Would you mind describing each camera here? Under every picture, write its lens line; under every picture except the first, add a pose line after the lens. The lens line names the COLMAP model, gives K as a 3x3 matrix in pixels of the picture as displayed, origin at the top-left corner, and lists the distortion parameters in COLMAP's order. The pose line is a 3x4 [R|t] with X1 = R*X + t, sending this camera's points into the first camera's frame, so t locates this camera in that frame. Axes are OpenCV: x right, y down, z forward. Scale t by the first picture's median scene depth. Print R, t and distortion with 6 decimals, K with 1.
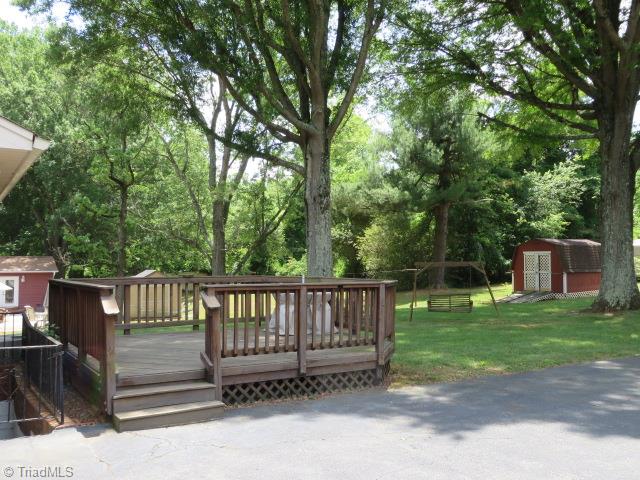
lens RADIAL K [[578.5, 0, 320.0], [0, 578.5, 240.0], [0, 0, 1]] dist [0.002698, 0.008950]
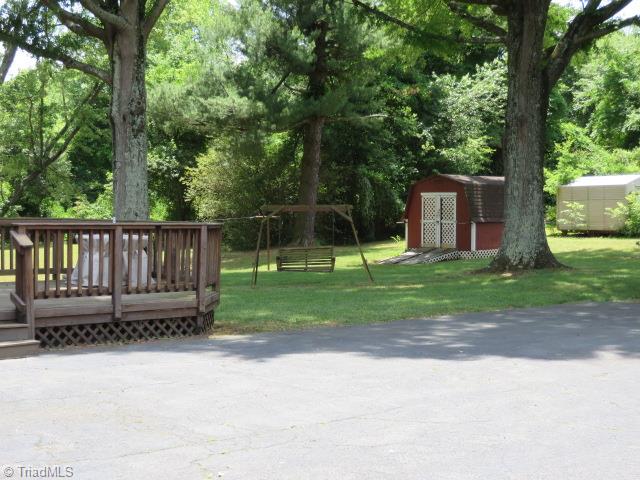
lens RADIAL K [[1091.3, 0, 320.0], [0, 1091.3, 240.0], [0, 0, 1]] dist [0.019840, 0.058066]
pose [[0.983881, 0.003616, 0.178786, -0.011249], [-0.015417, 0.997788, 0.064658, -0.008387], [-0.178157, -0.066372, 0.981761, -0.379498]]
